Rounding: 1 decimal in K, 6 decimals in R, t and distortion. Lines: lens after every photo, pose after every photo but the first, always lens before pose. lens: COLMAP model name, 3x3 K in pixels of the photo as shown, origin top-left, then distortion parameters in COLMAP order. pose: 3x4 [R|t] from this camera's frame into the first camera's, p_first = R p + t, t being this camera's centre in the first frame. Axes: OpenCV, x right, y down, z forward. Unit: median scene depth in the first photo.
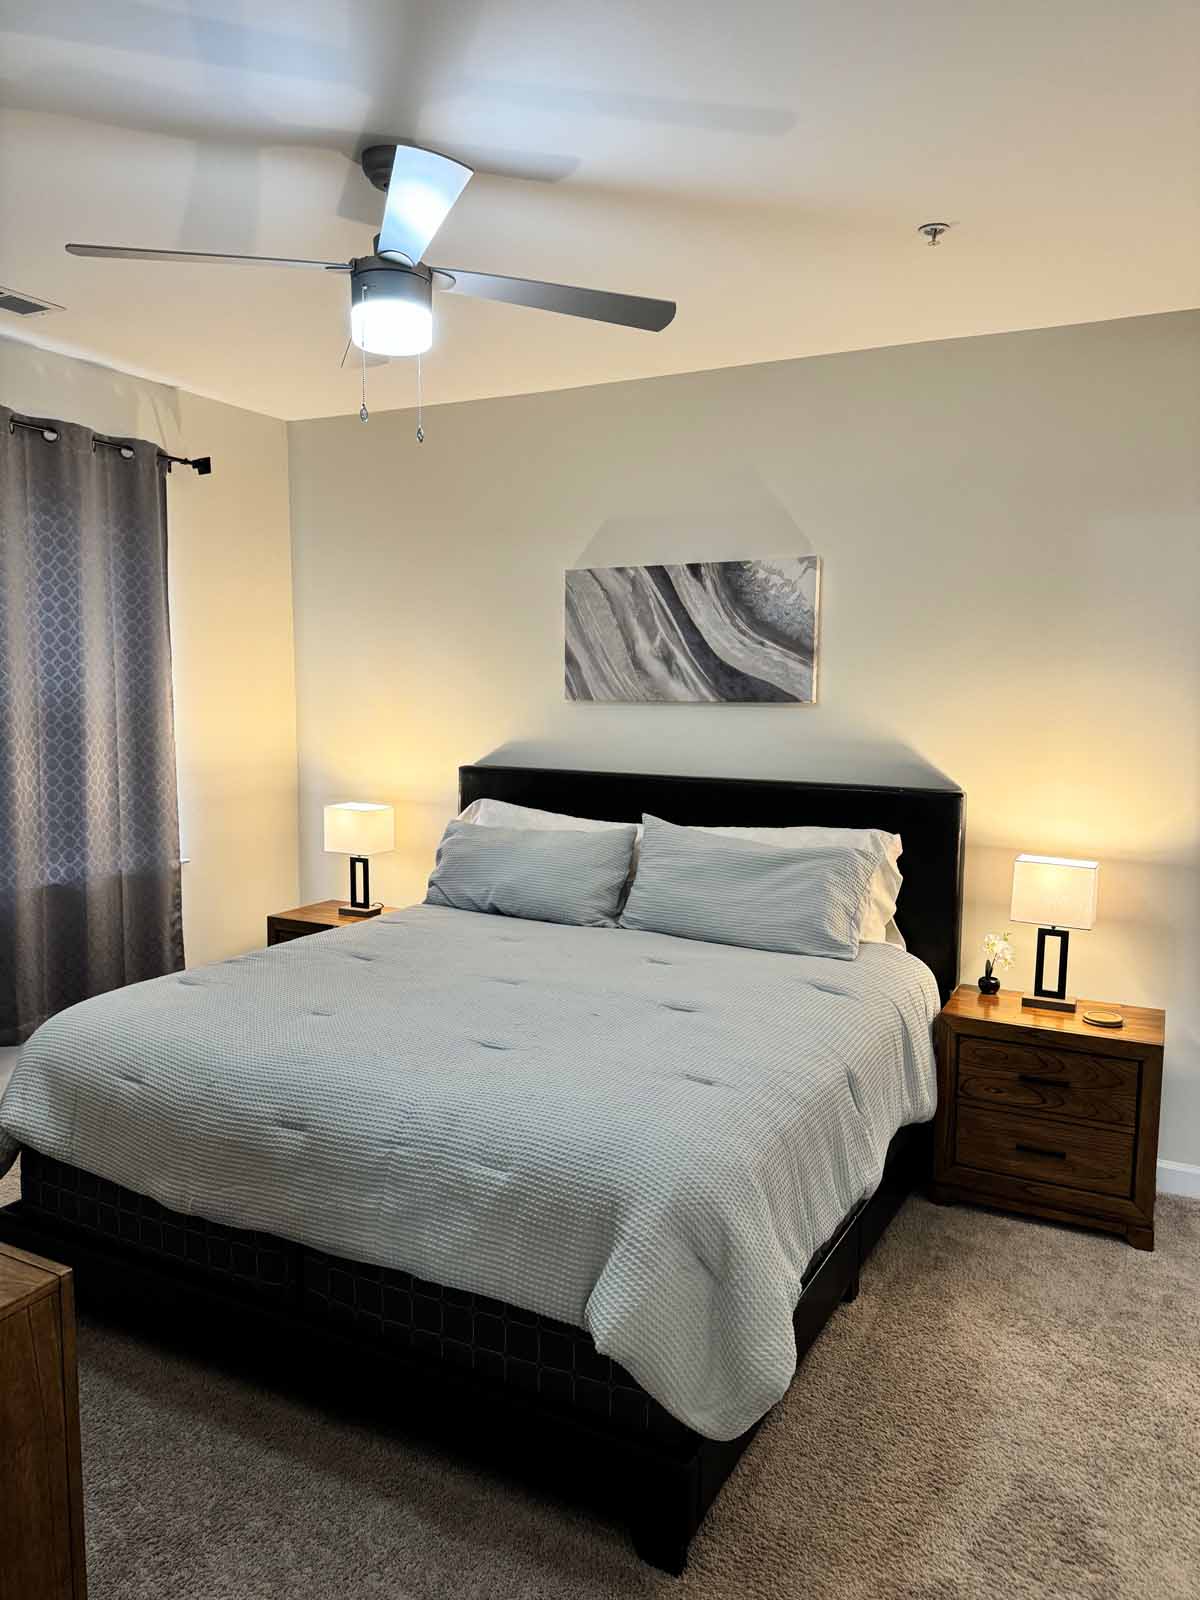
lens RADIAL K [[1109.9, 0, 605.5], [0, 1109.9, 807.6], [0, 0, 1]] dist [0.174361, -0.313710]
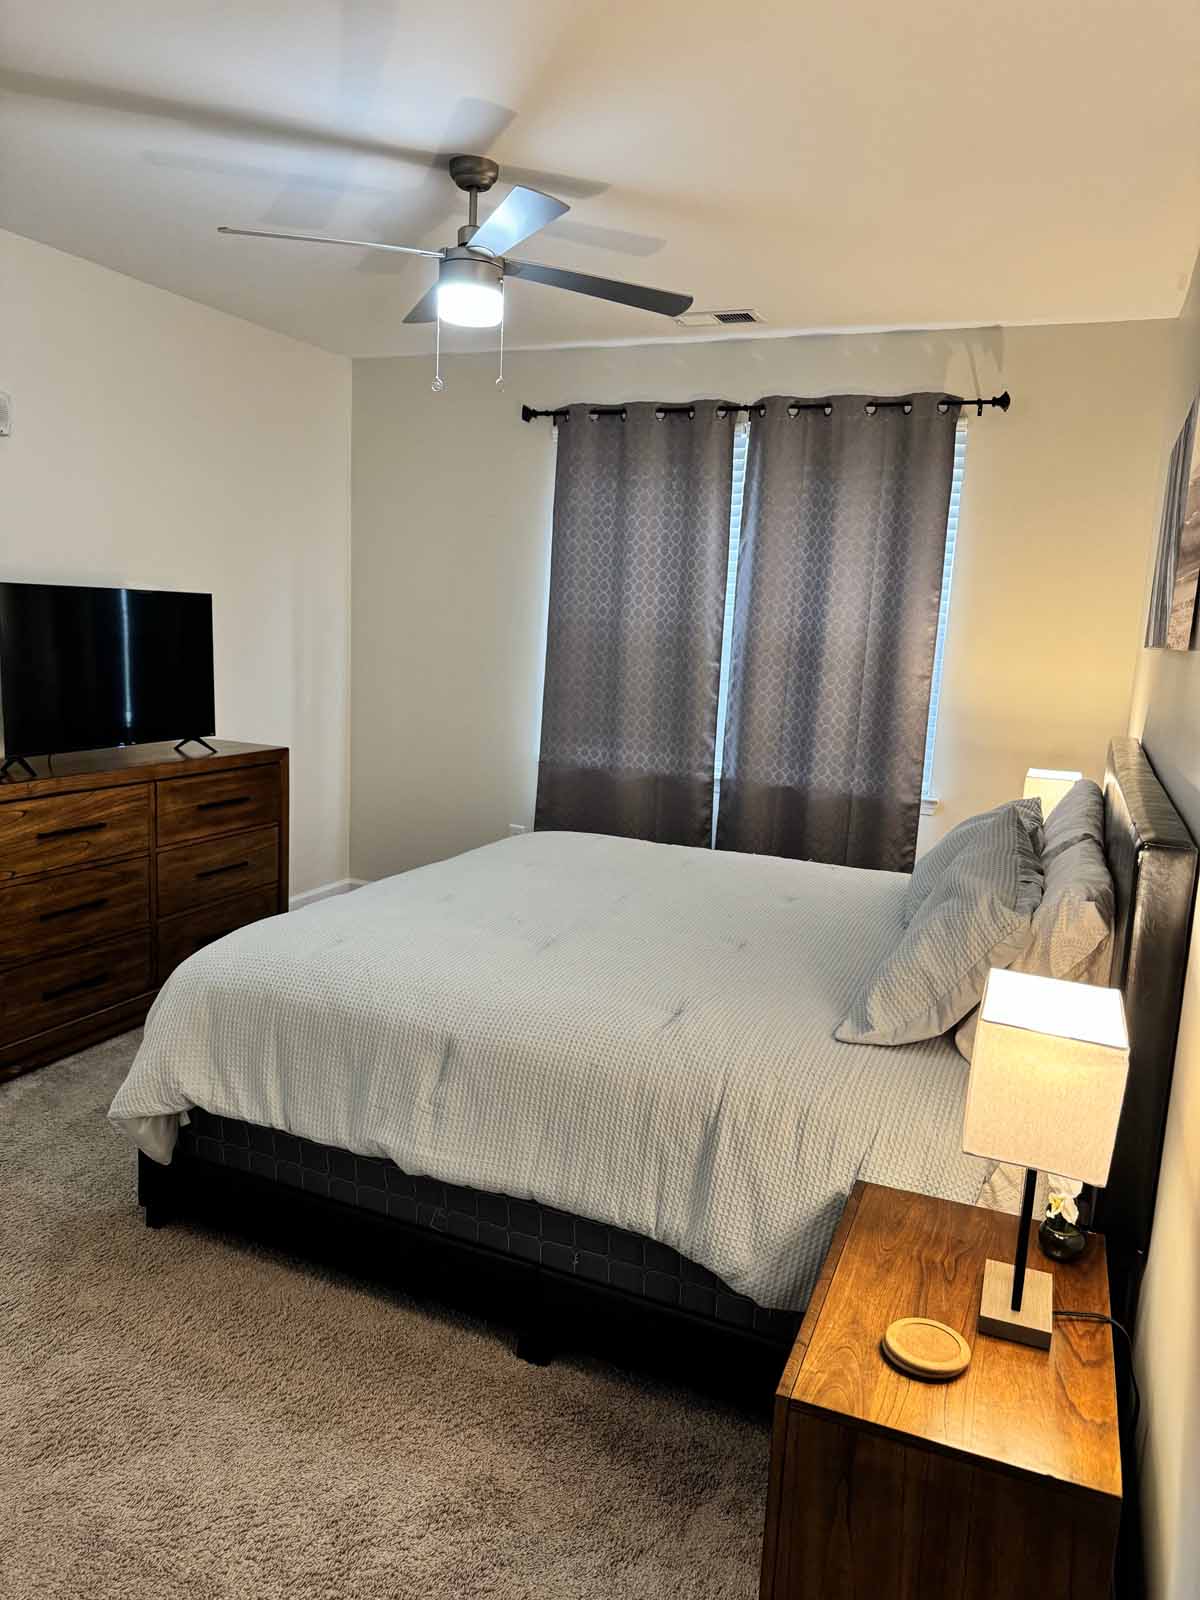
lens RADIAL K [[1109.9, 0, 605.5], [0, 1109.9, 807.6], [0, 0, 1]] dist [0.174361, -0.313710]
pose [[0.124971, 0.168320, -0.977778, 0.663226], [-0.154928, 0.976726, 0.148337, -0.058189], [0.979990, 0.132947, 0.148140, 0.615798]]
